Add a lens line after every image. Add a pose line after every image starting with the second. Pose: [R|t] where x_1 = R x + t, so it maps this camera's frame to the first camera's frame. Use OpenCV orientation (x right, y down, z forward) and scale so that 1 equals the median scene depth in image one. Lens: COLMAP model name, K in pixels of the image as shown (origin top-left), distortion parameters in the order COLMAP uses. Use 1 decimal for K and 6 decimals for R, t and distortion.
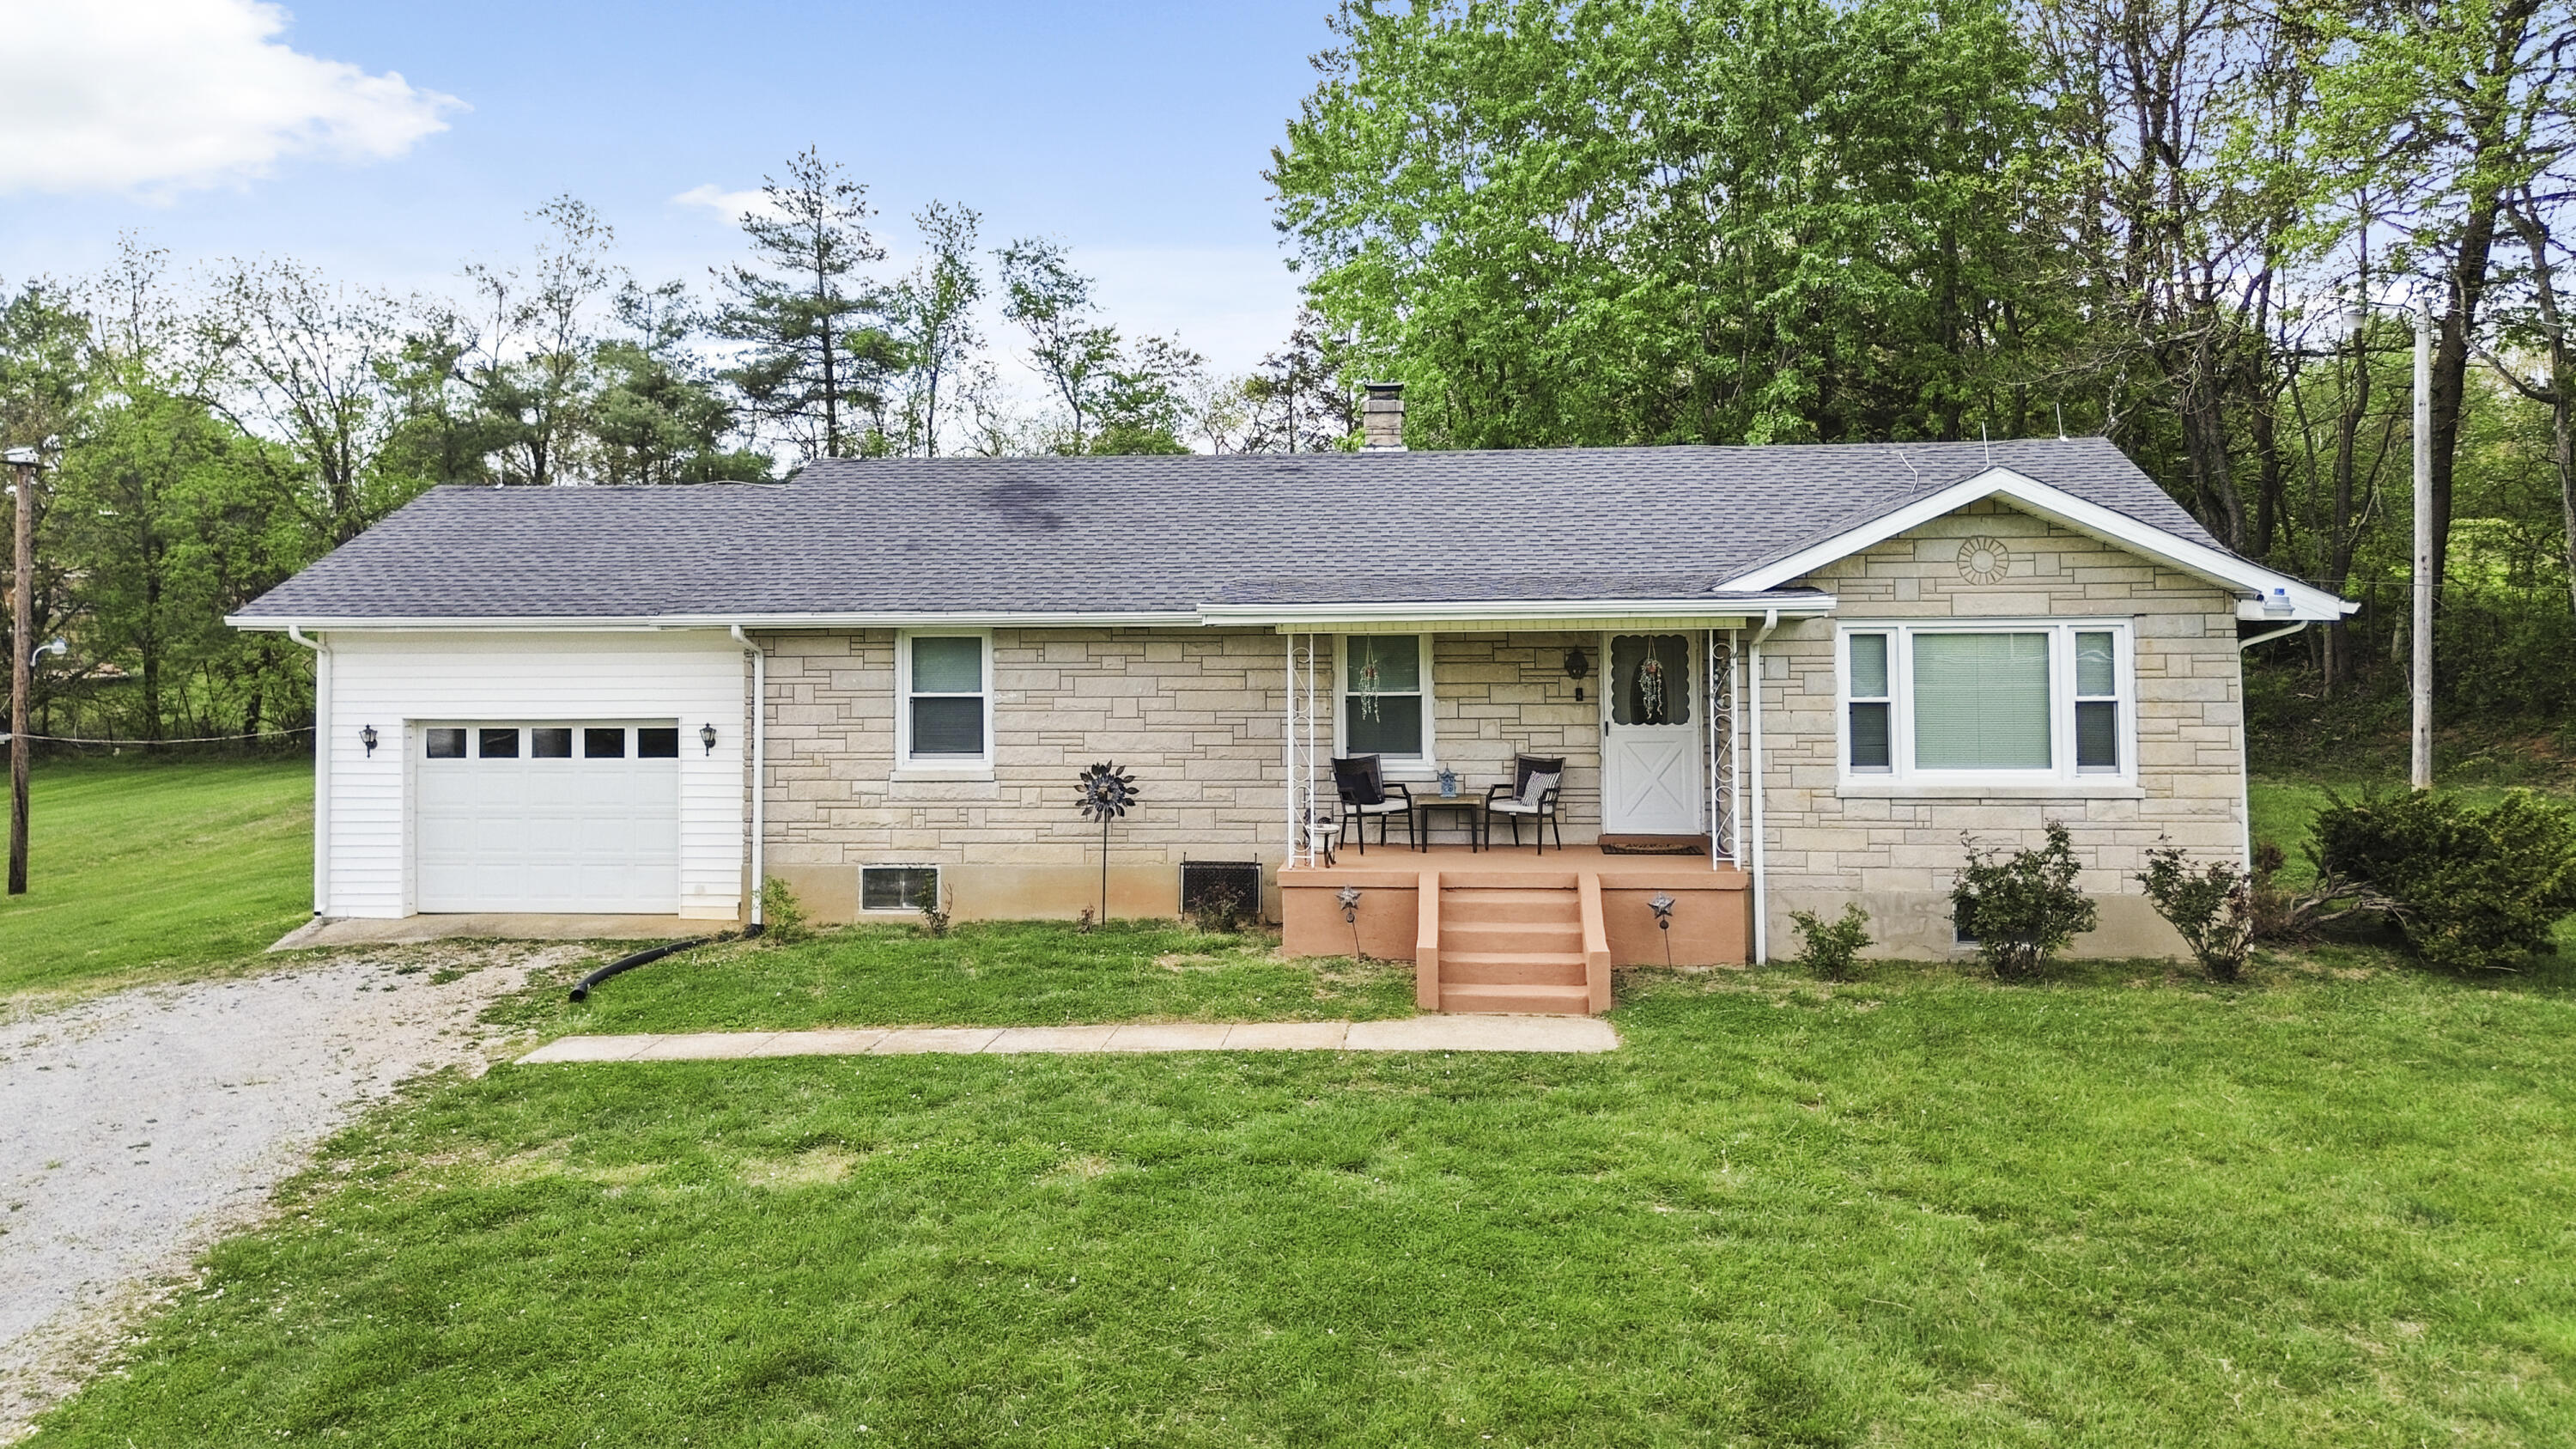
lens RADIAL K [[1862.7, 0, 1300.9], [0, 1862.7, 661.8], [0, 0, 1]] dist [0.039398, -0.000256]
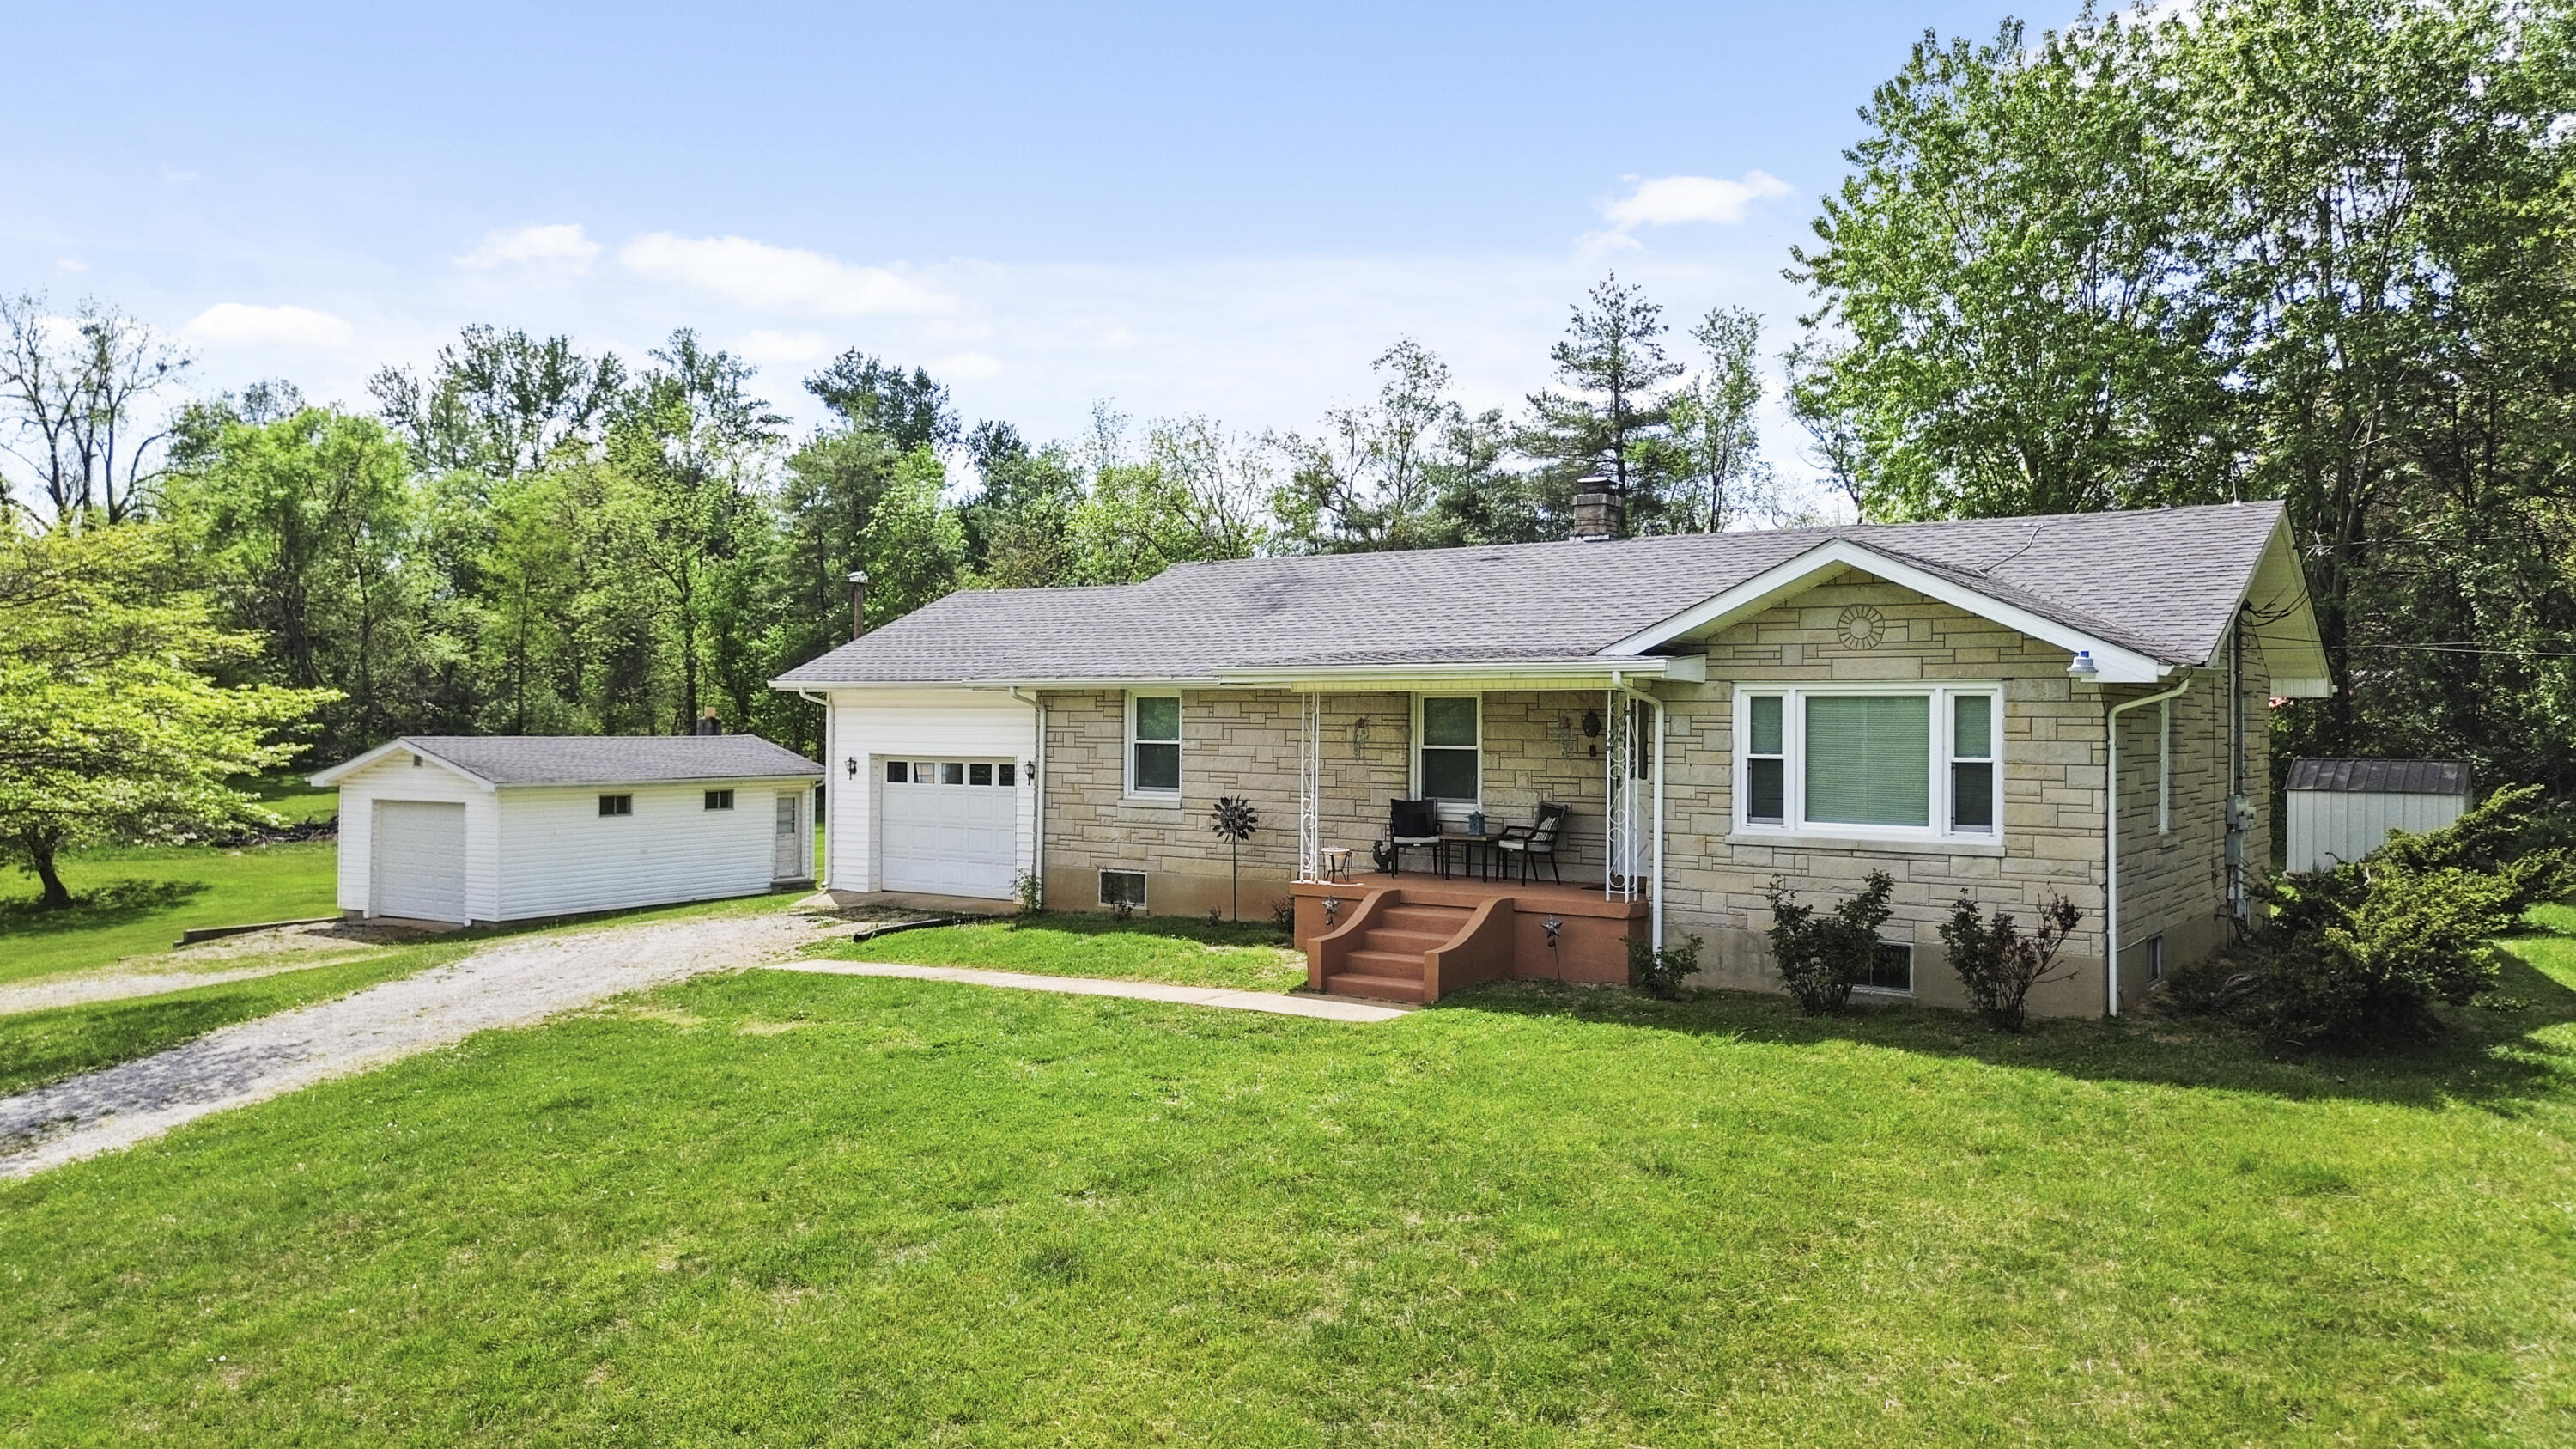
lens RADIAL K [[1855.3, 0, 1288.0], [0, 1855.3, 724.5], [0, 0, 1]] dist [0.102193, -0.141674]
pose [[0.862123, 0.014903, -0.506480, 0.549029], [-0.026036, 0.999550, -0.014907, 0.022352], [0.506030, 0.026038, 0.862123, -0.072931]]
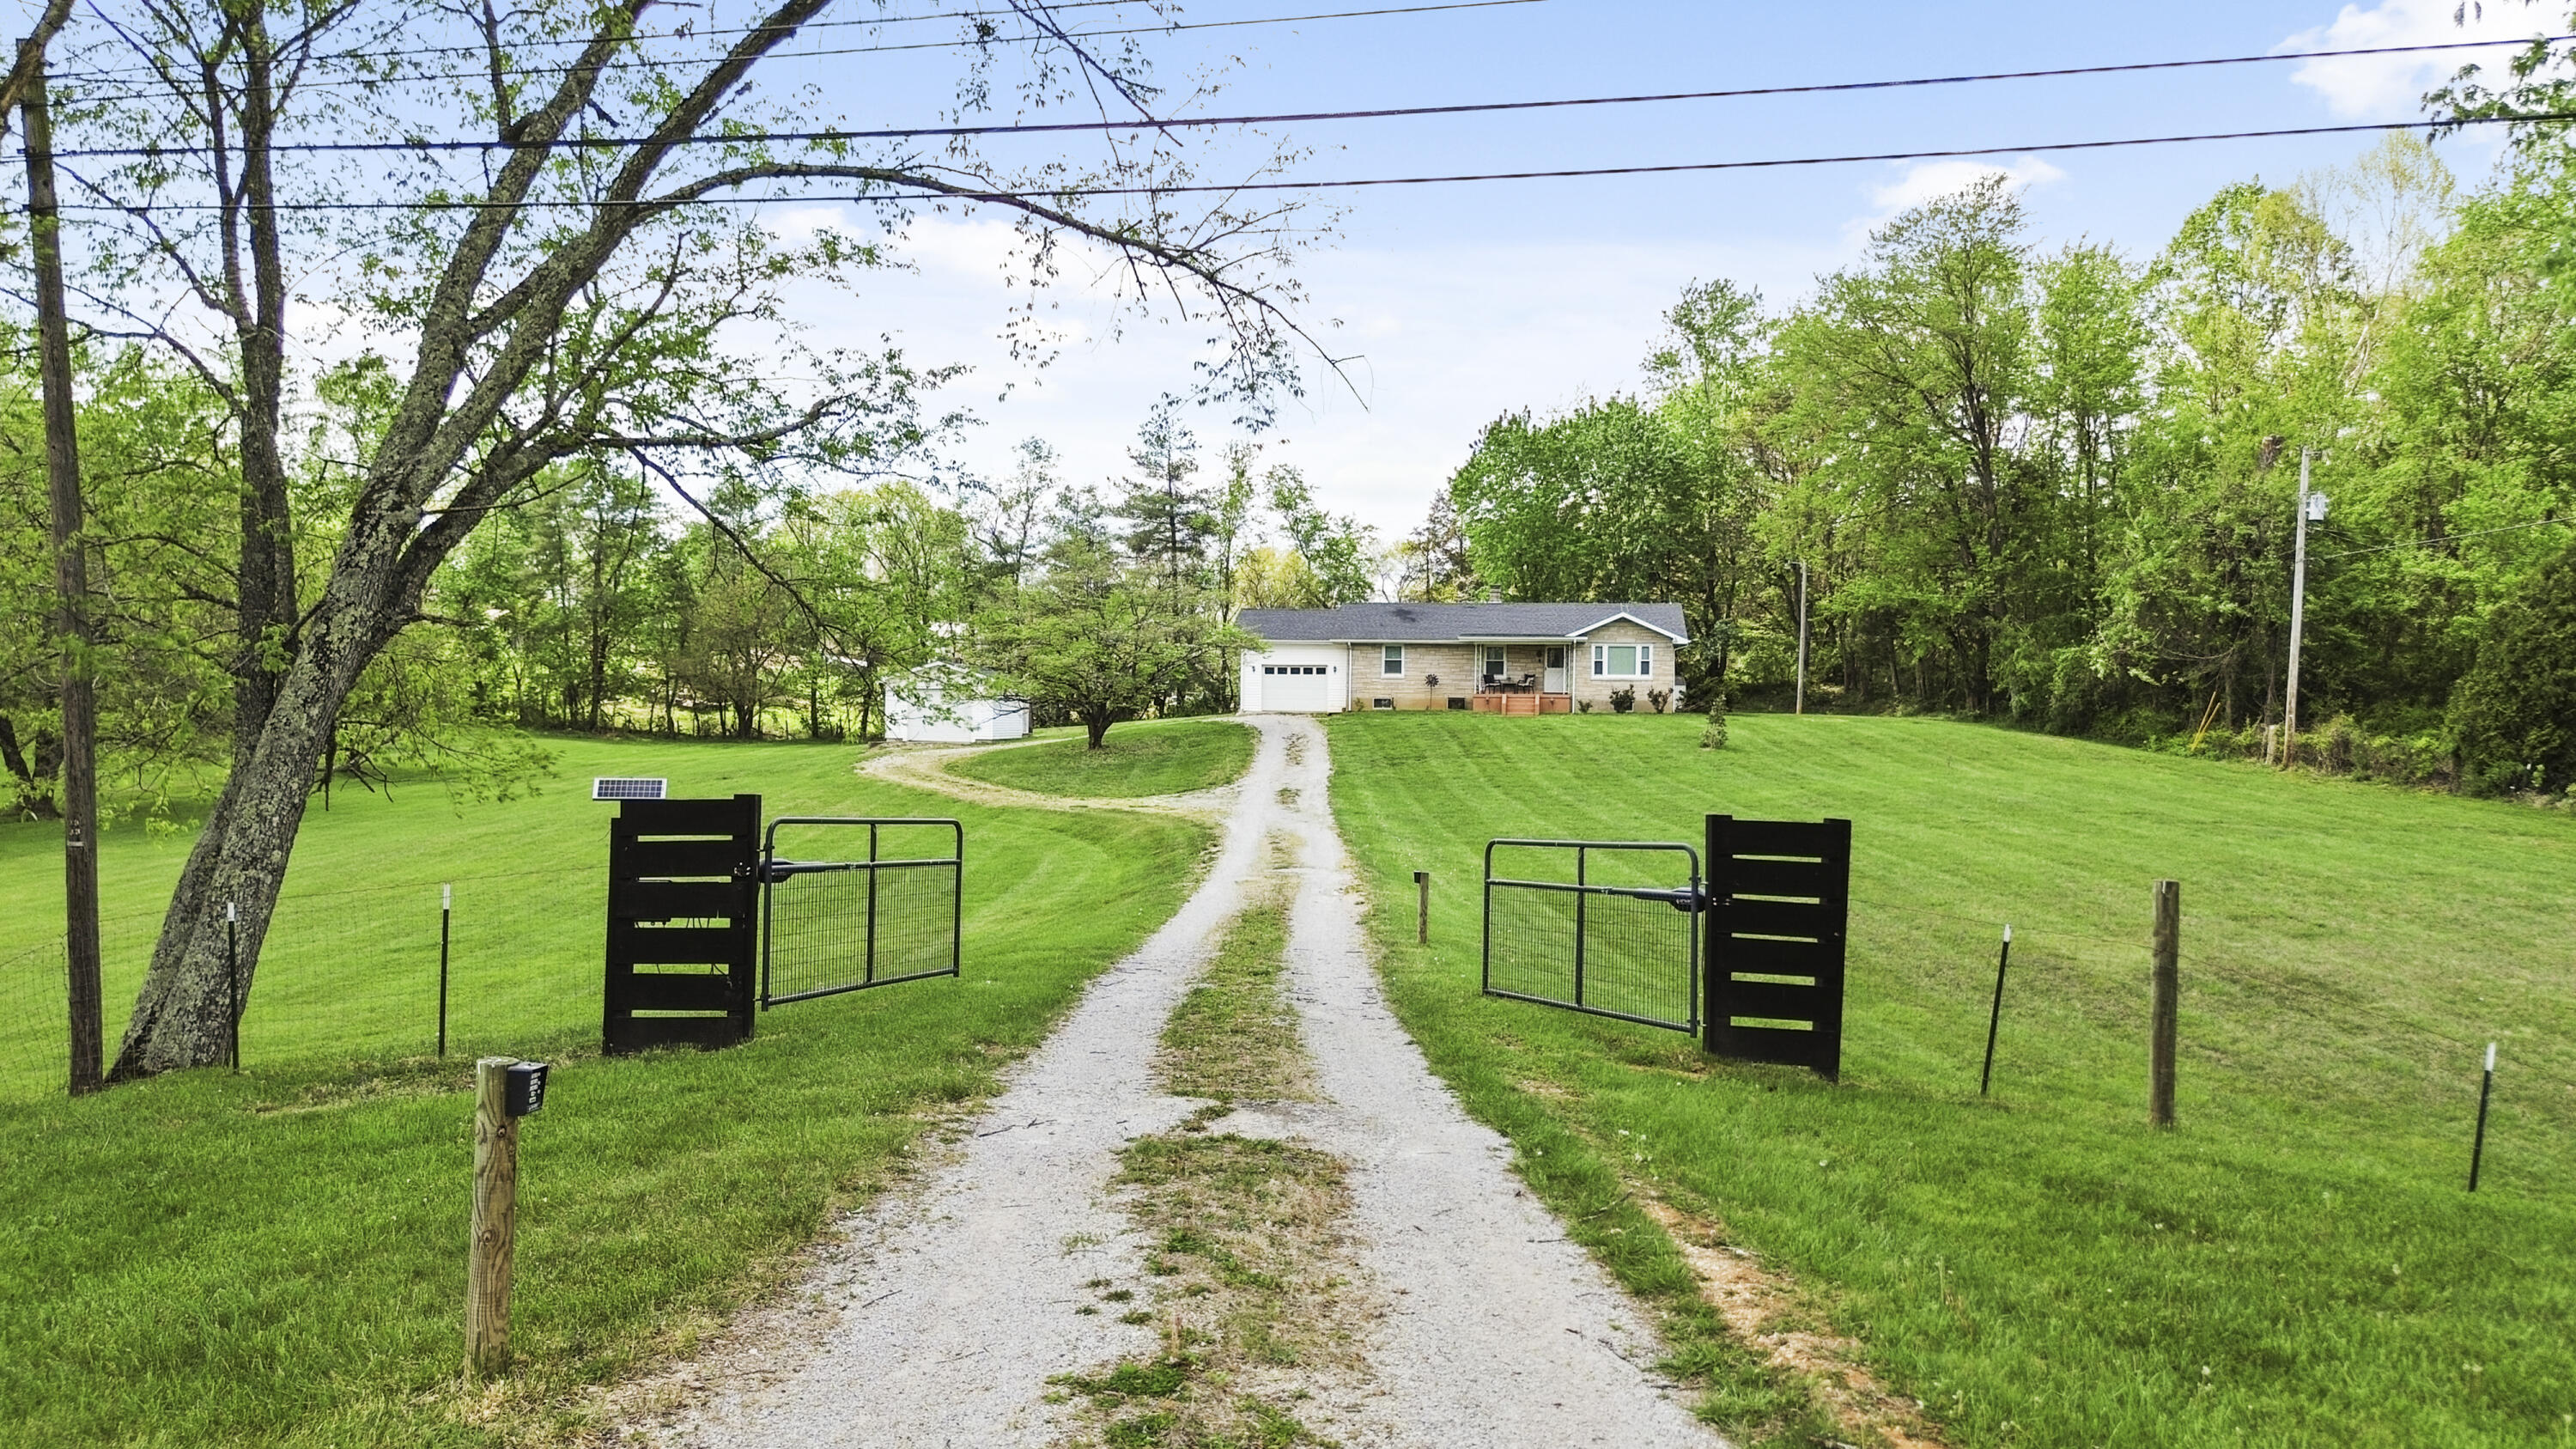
lens RADIAL K [[1855.3, 0, 1288.0], [0, 1855.3, 724.5], [0, 0, 1]] dist [0.102193, -0.141674]
pose [[0.998730, 0.019988, -0.046238, -0.234069], [-0.020981, 0.999558, -0.021075, 0.267649], [0.045796, 0.022018, 0.998708, -3.349137]]
